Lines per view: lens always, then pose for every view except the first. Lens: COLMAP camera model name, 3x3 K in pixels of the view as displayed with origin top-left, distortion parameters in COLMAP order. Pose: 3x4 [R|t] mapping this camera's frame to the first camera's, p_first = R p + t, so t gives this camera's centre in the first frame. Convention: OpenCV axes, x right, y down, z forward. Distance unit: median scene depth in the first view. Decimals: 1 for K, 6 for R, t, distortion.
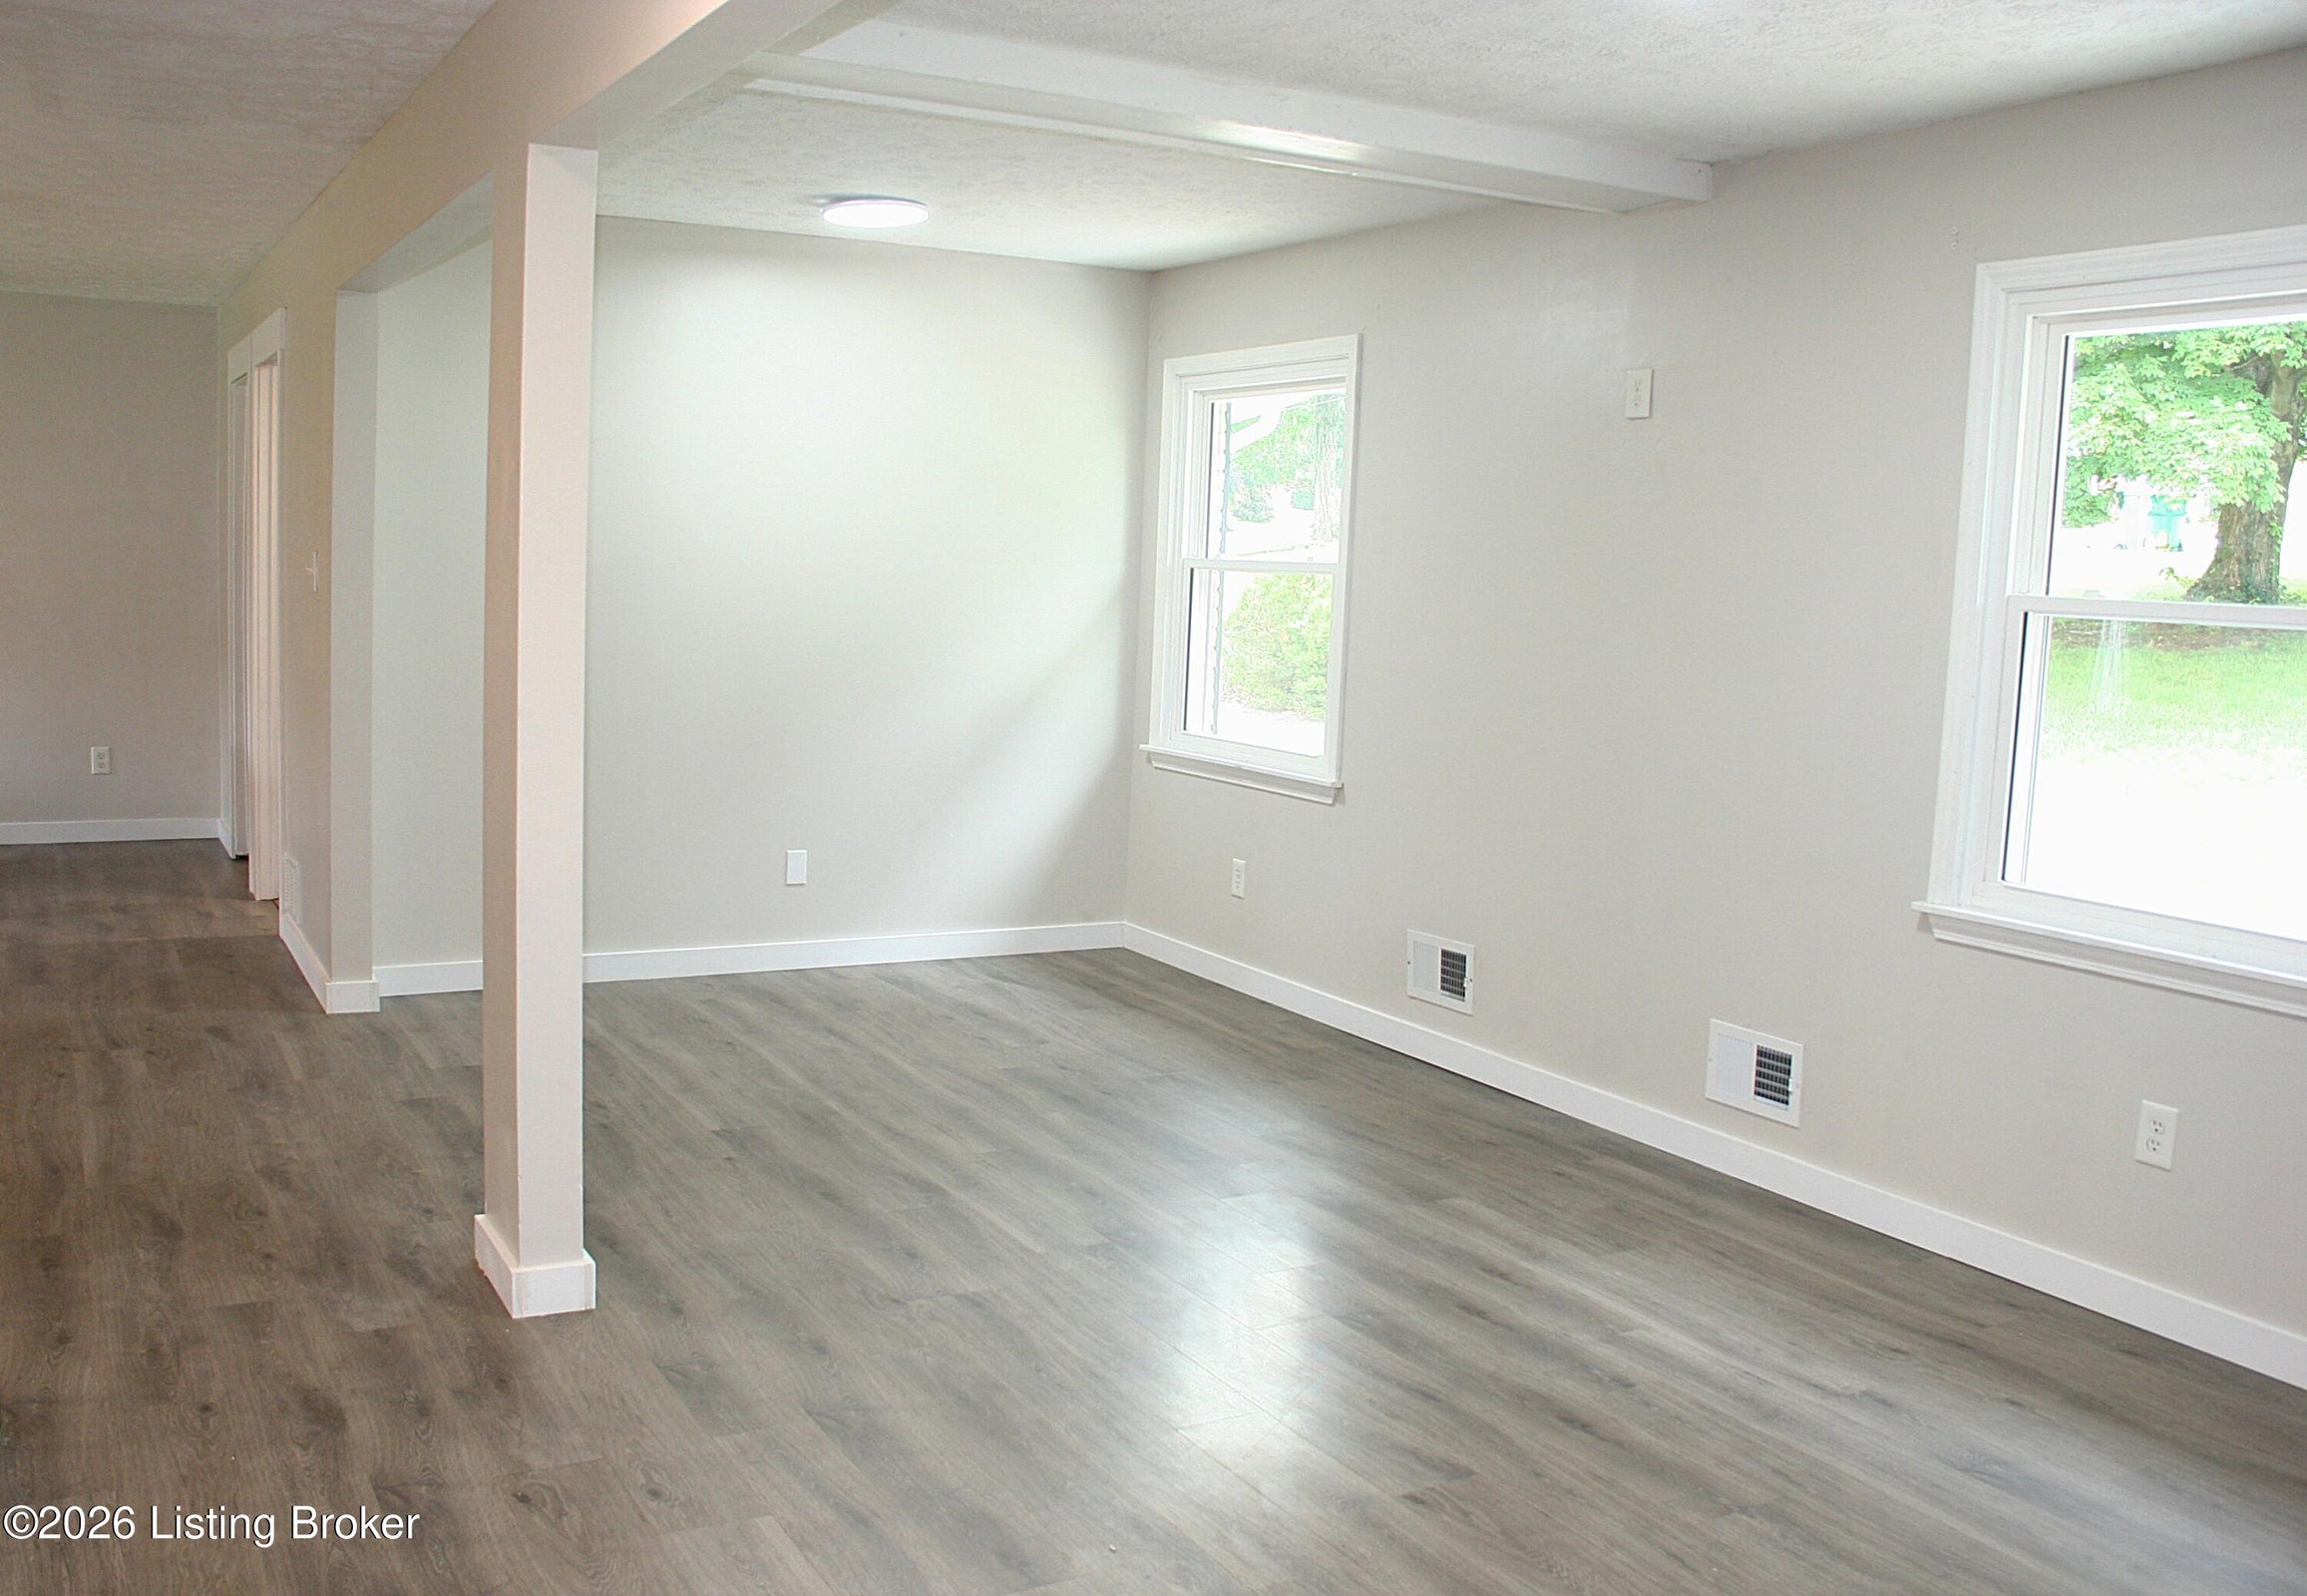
lens RADIAL K [[2024.5, 0, 1124.2], [0, 2024.5, 798.6], [0, 0, 1]] dist [-0.171347, 0.127025]
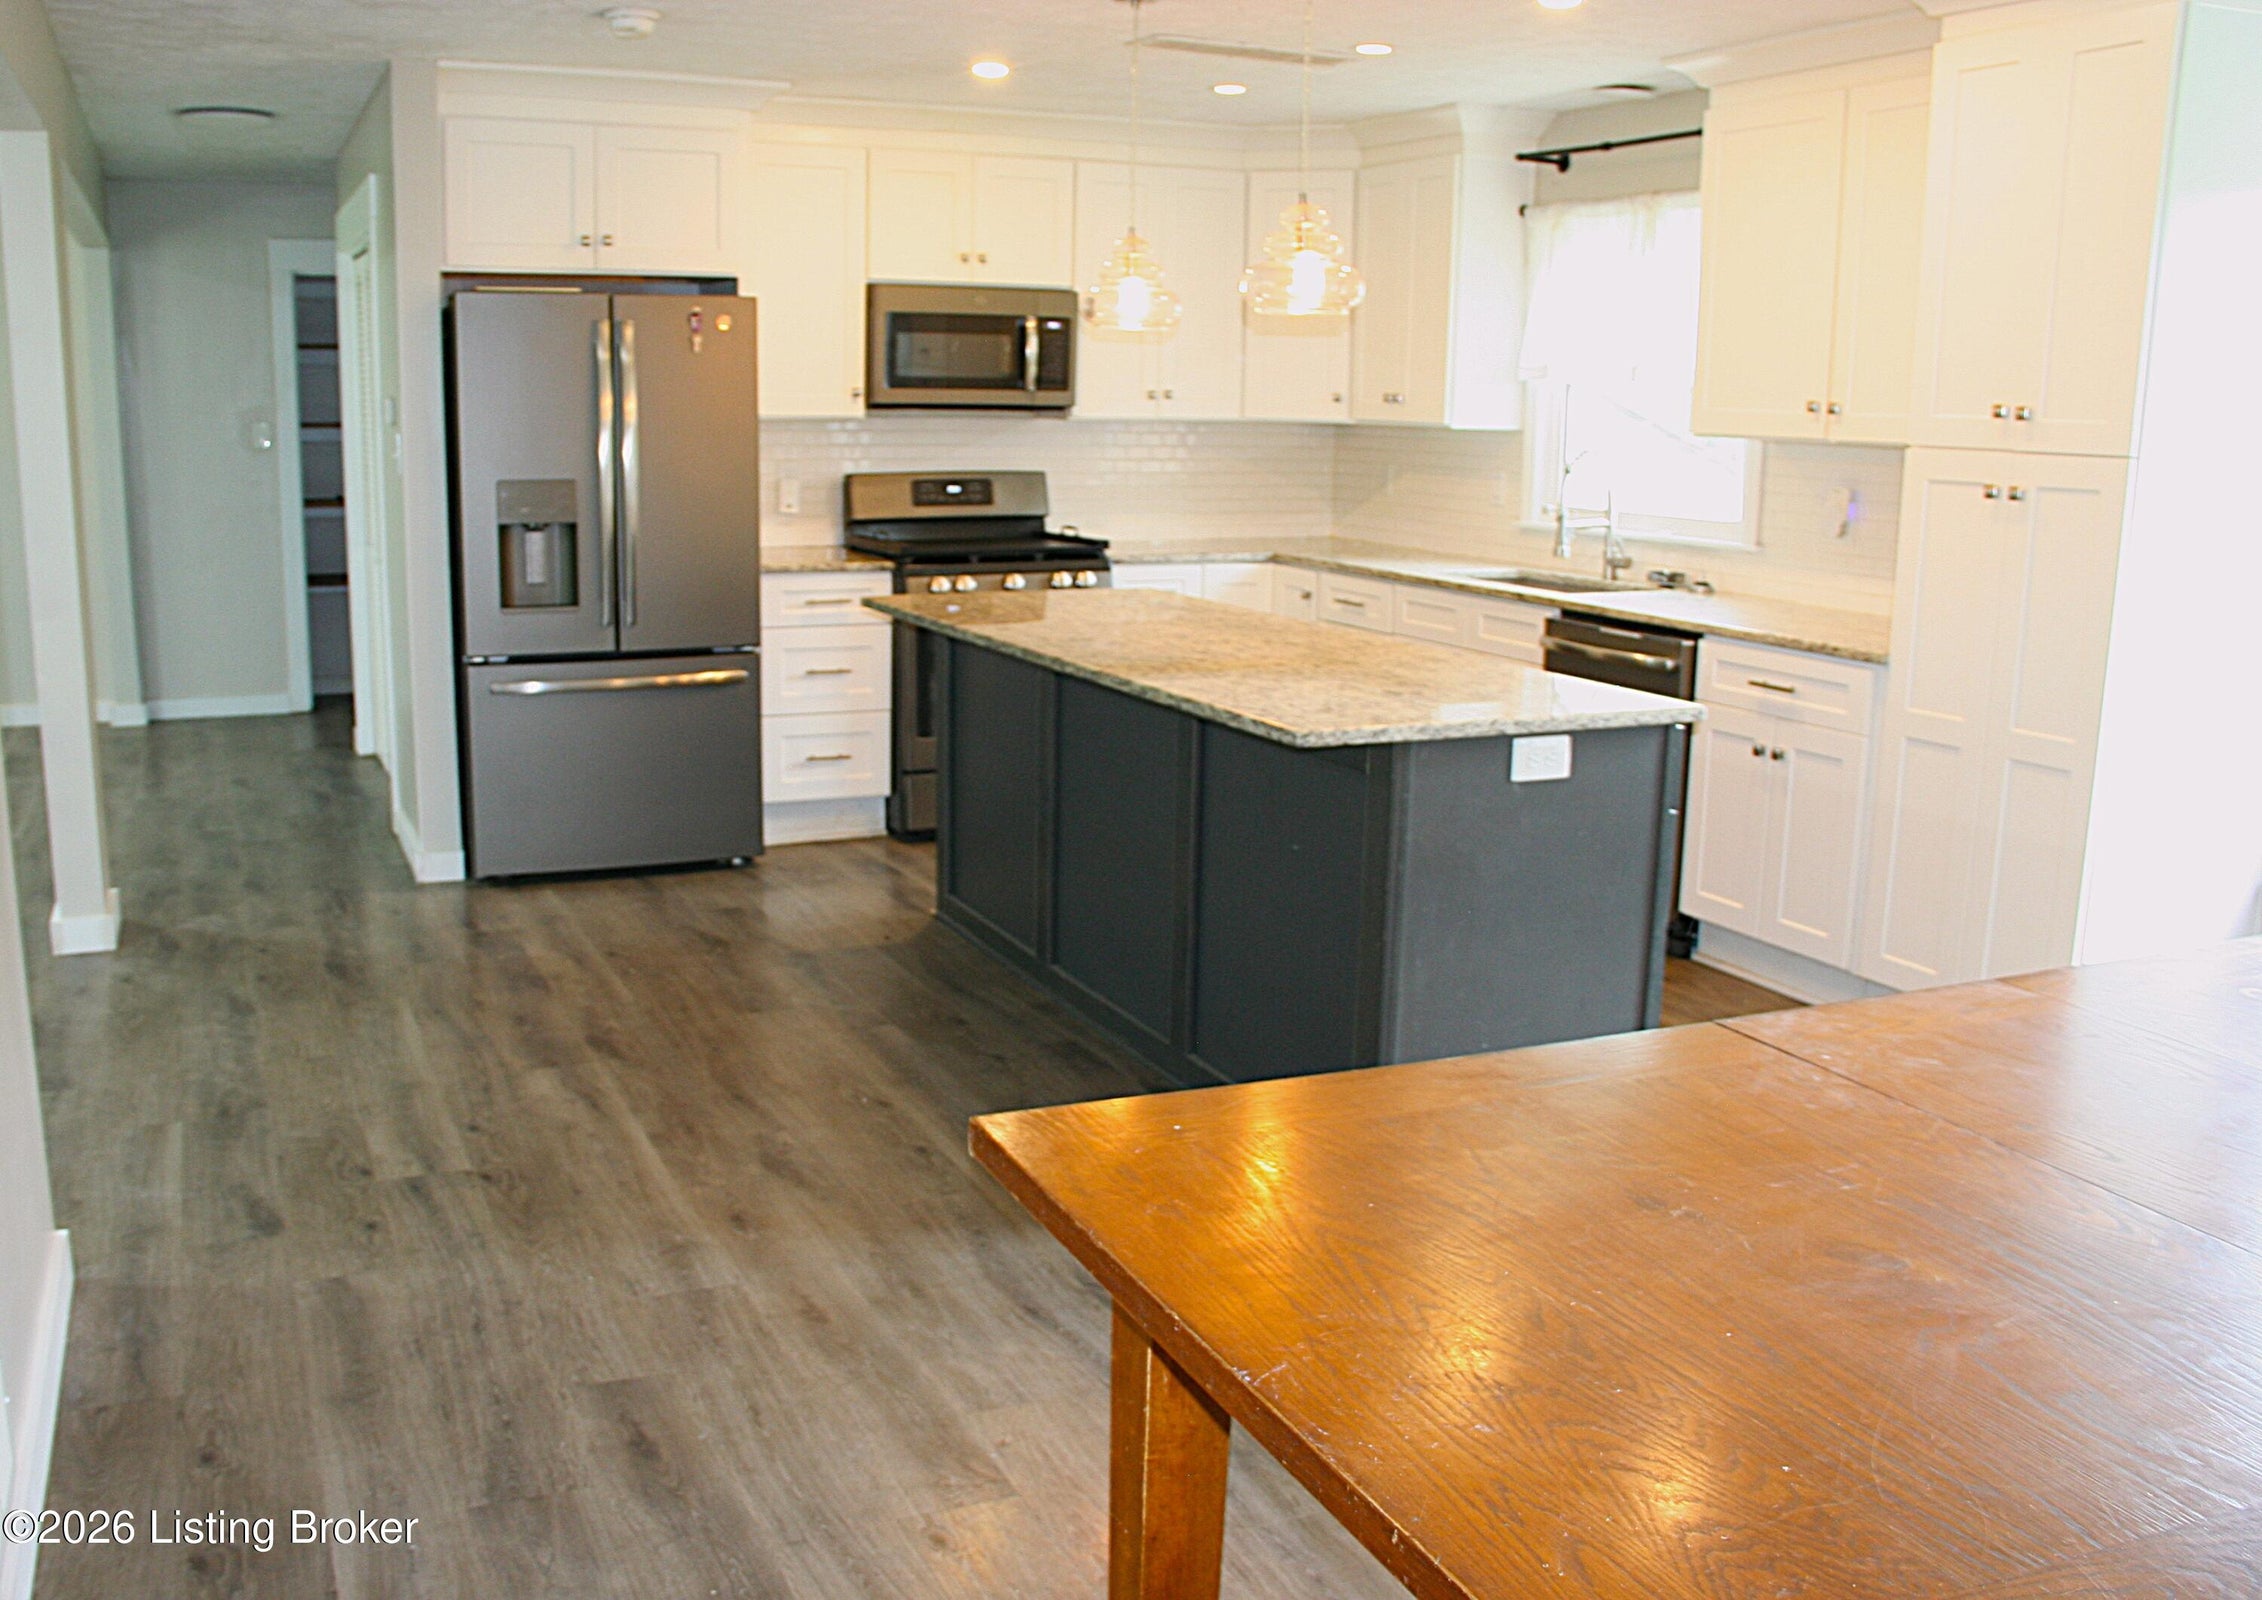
lens RADIAL K [[1950.7, 0, 1026.7], [0, 1950.7, 809.1], [0, 0, 1]] dist [-0.169620, 0.108304]
pose [[-0.993224, -0.073925, 0.089669, -1.000174], [-0.041516, 0.946384, 0.320365, -0.281887], [-0.108544, 0.314471, -0.943041, 2.005613]]
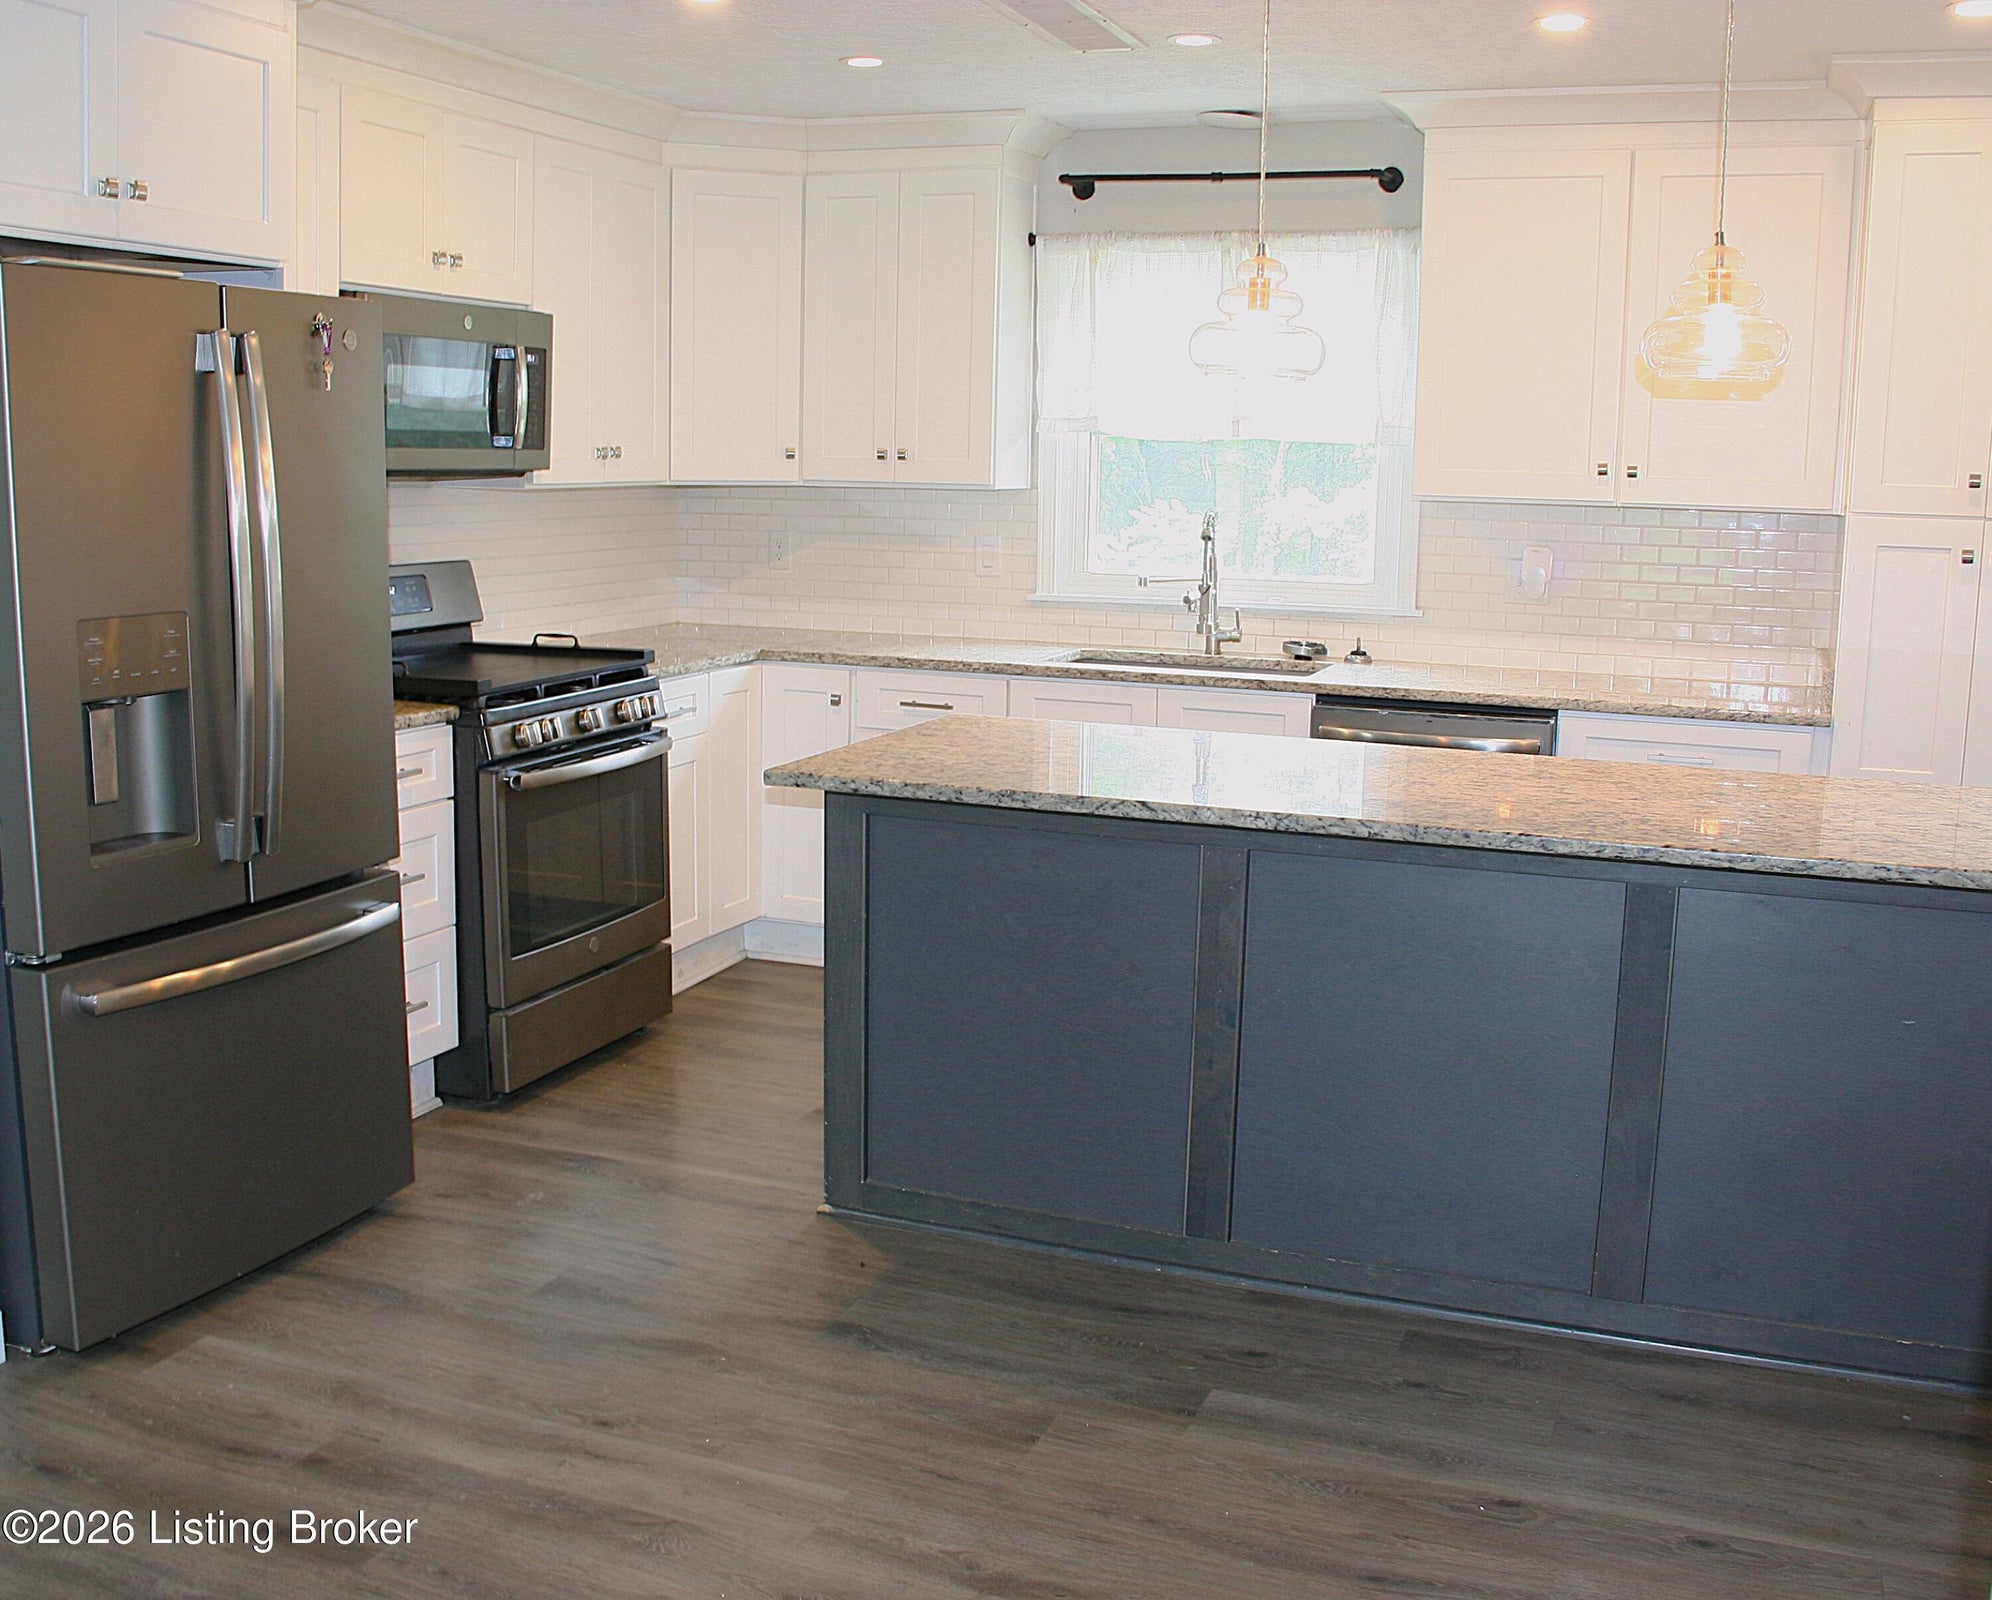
lens RADIAL K [[1987.7, 0, 930.6], [0, 1987.7, 798.6], [0, 0, 1]] dist [-0.182200, 0.136711]
pose [[-0.786036, 0.051035, -0.616070, -0.294870], [-0.118346, 0.965730, 0.230996, -0.193279], [0.606746, 0.254481, -0.753059, 1.457818]]
